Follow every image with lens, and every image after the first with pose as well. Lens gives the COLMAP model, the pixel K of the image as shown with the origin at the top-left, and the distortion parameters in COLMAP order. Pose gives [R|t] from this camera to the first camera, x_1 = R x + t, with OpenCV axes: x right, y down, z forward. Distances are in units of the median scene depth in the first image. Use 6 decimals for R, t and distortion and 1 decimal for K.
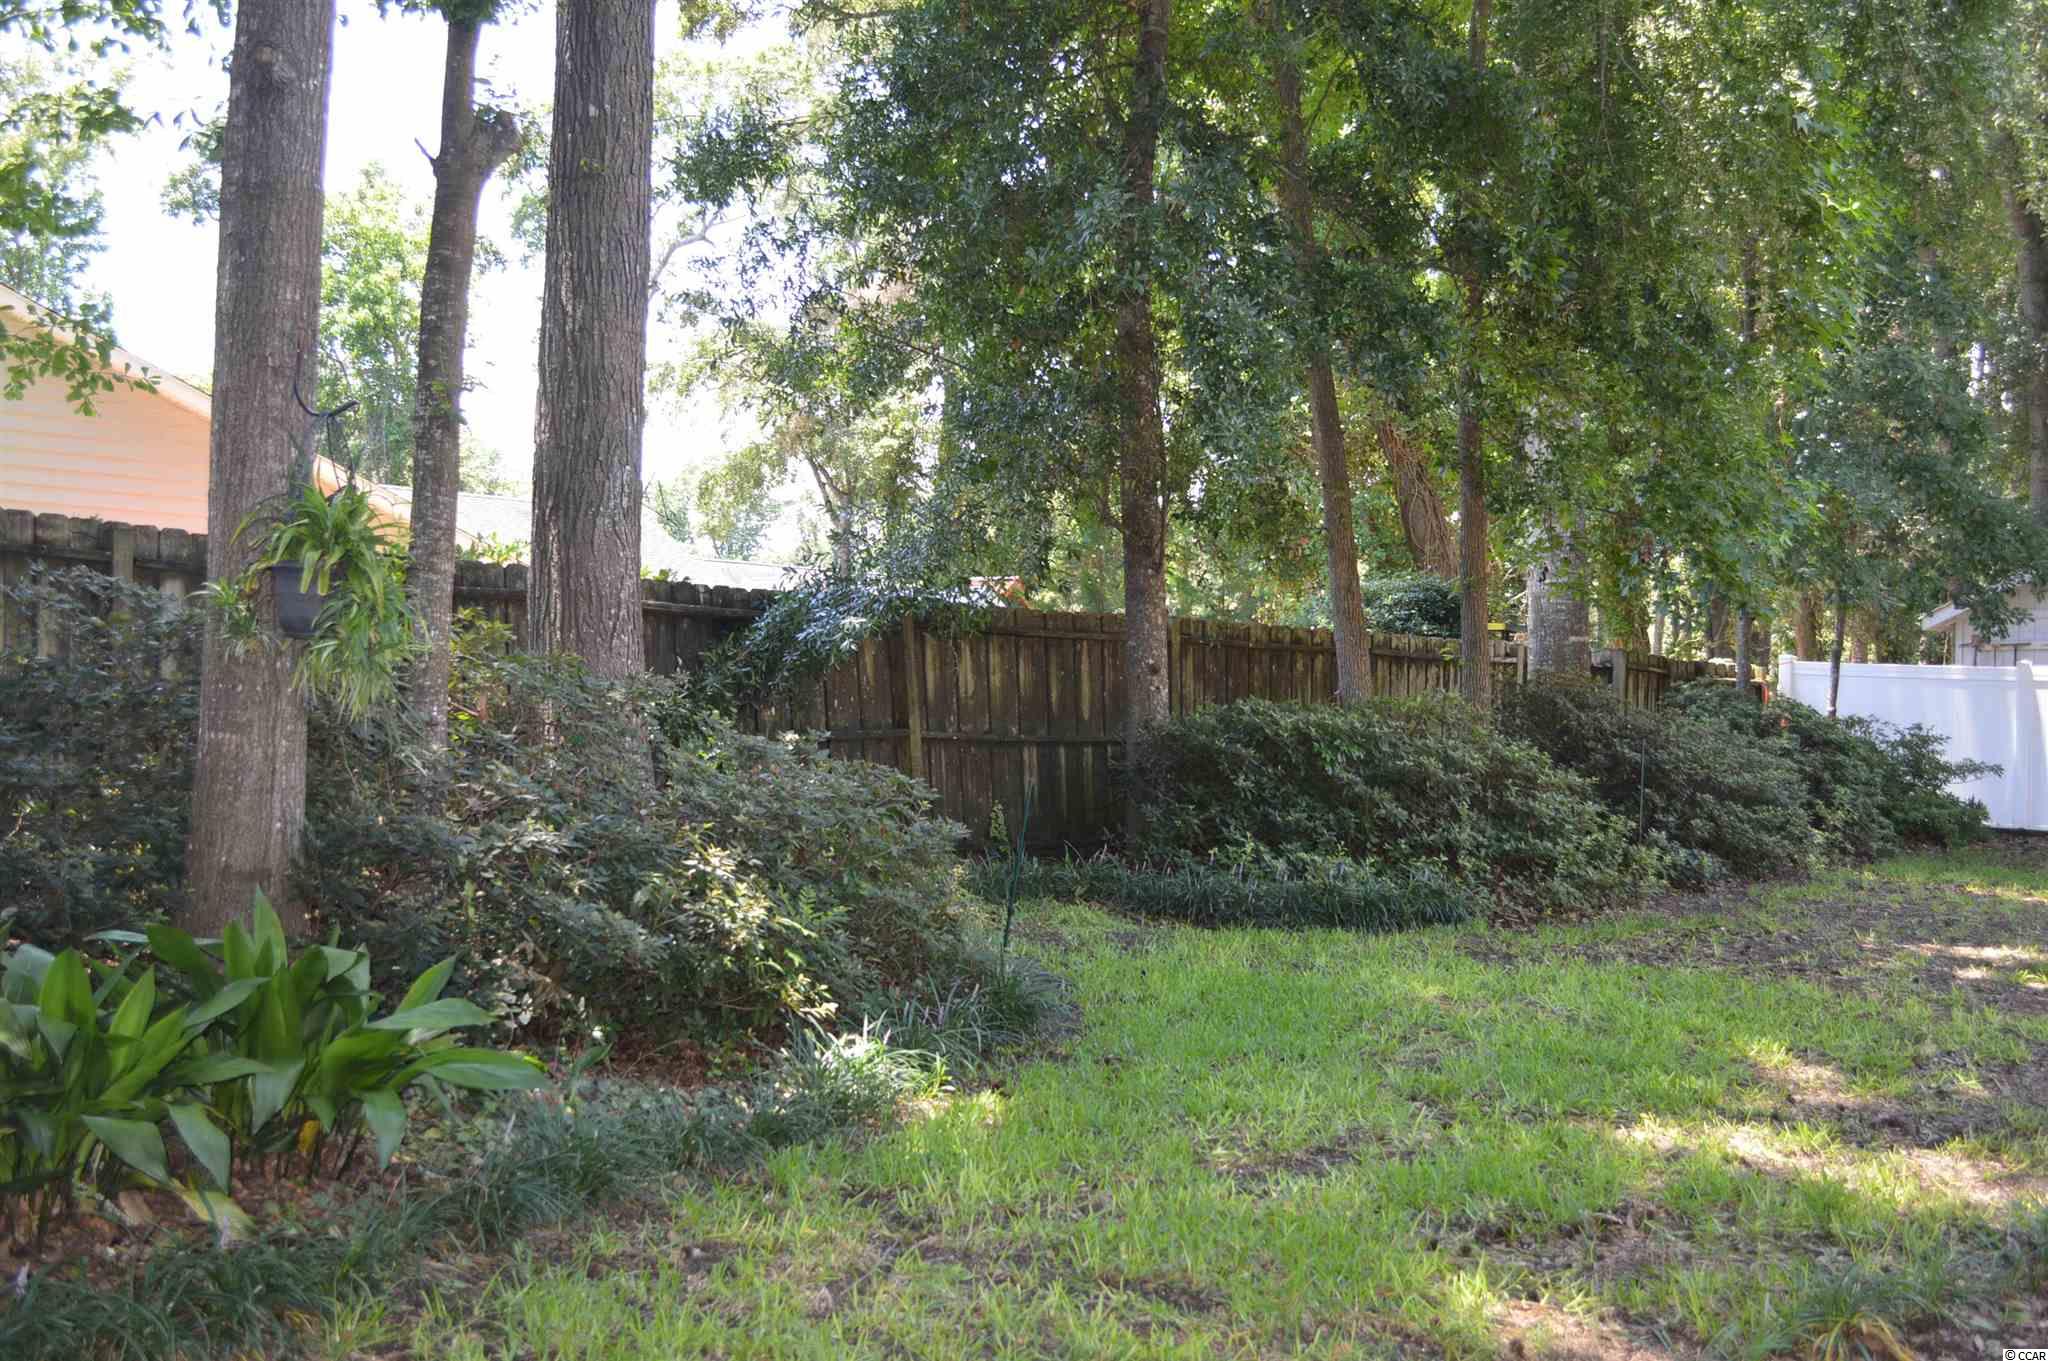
lens RADIAL K [[1964.3, 0, 1020.6], [0, 1964.3, 662.6], [0, 0, 1]] dist [-0.052005, 0.000000]
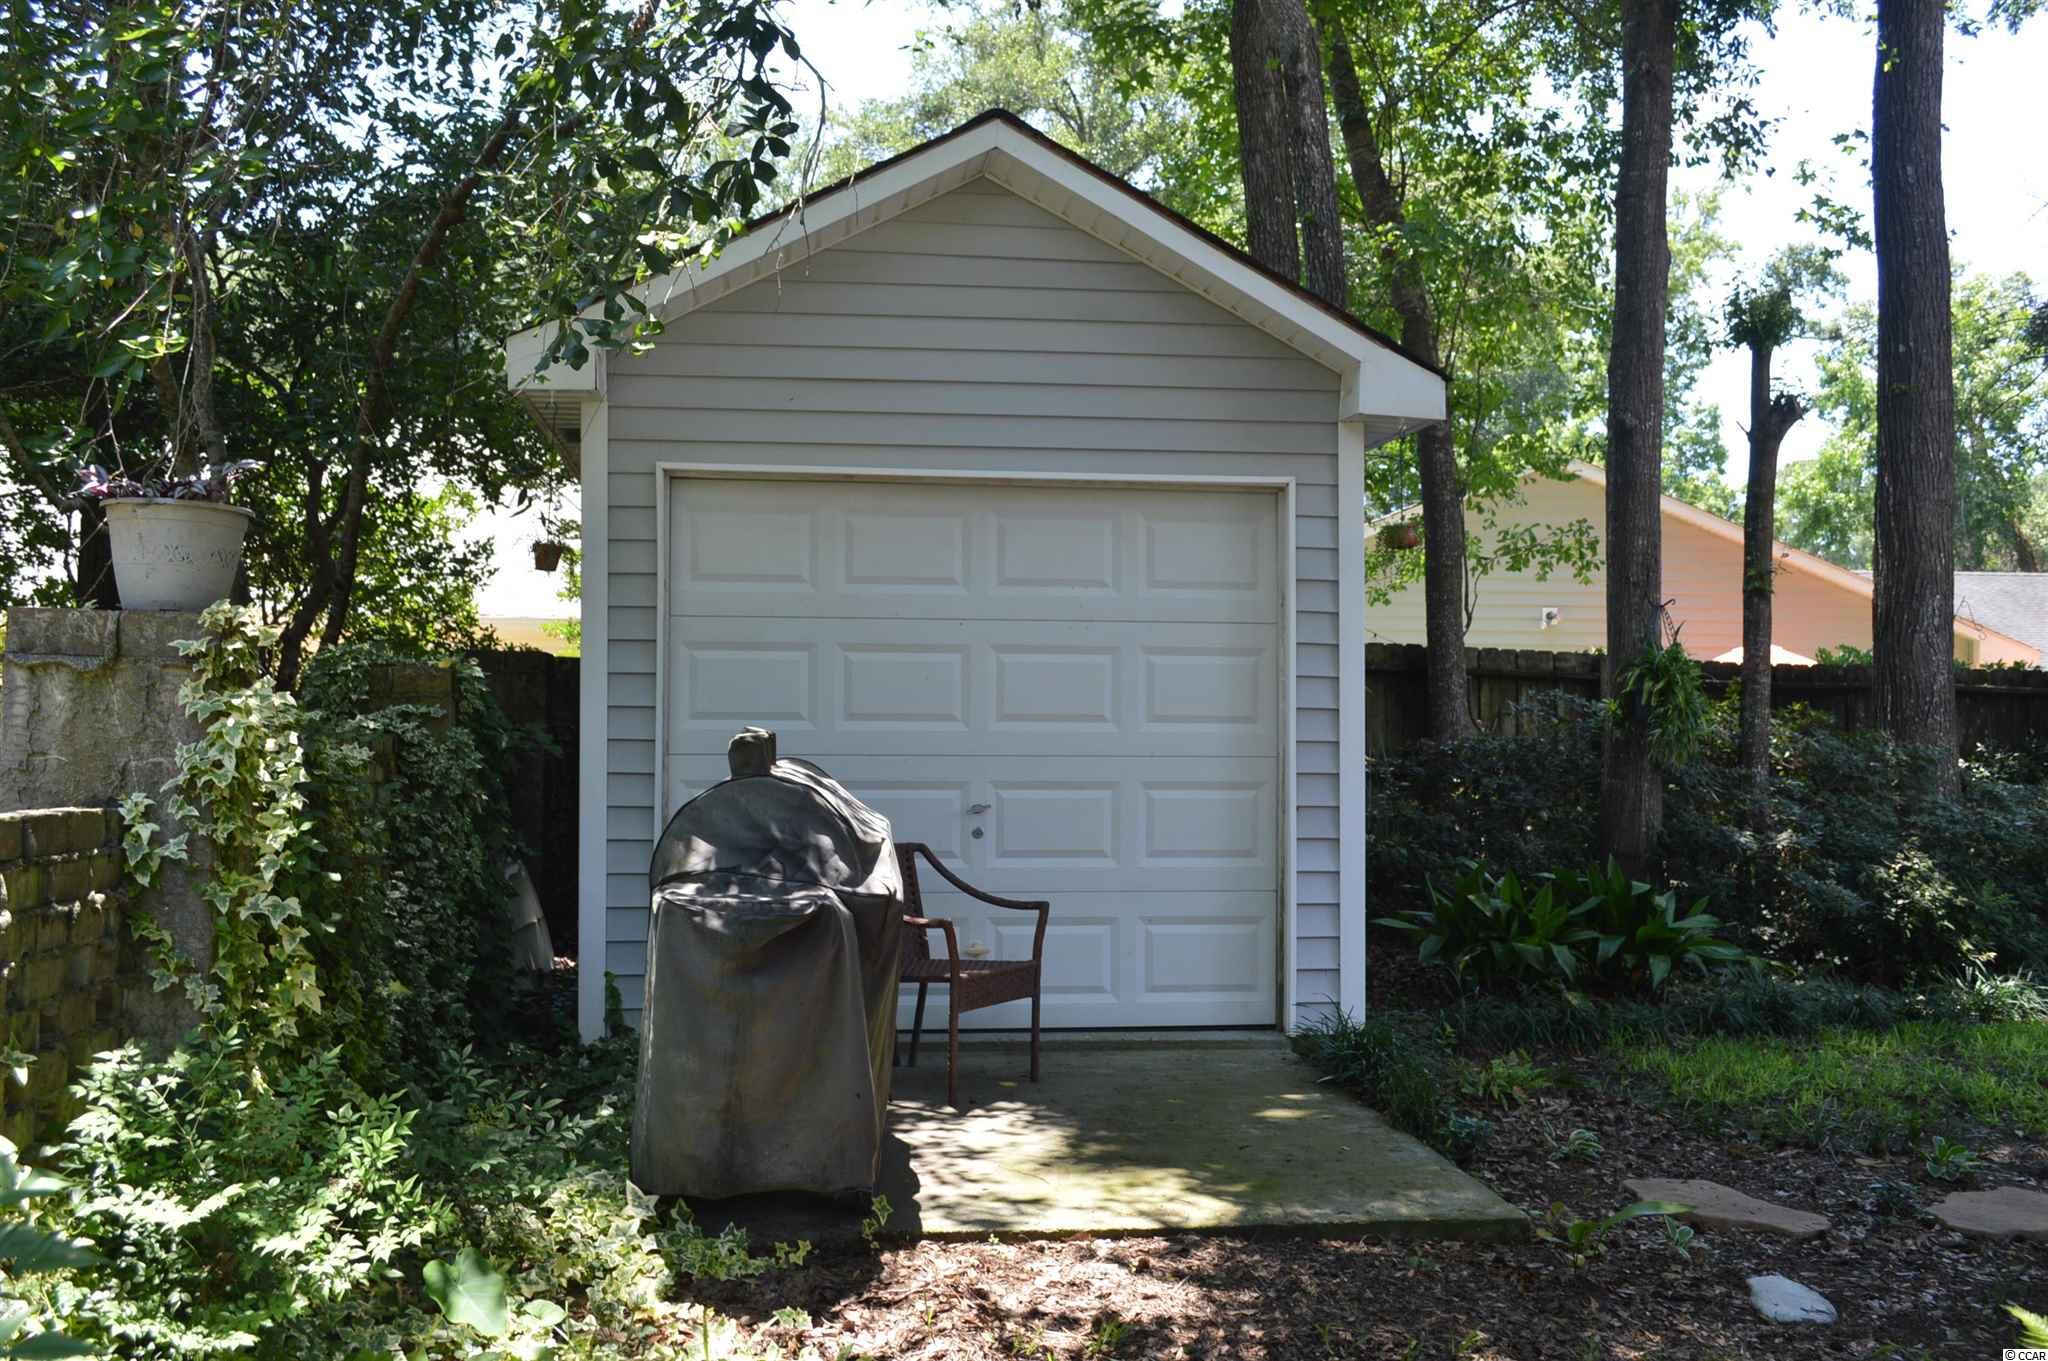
lens RADIAL K [[1964.3, 0, 1022.1], [0, 1964.3, 678.5], [0, 0, 1]] dist [-0.052005, 0.000000]
pose [[0.698471, -0.039211, -0.714564, 0.435561], [0.017917, 0.999143, -0.037314, -0.000514], [0.715414, 0.013260, 0.698575, -0.581134]]
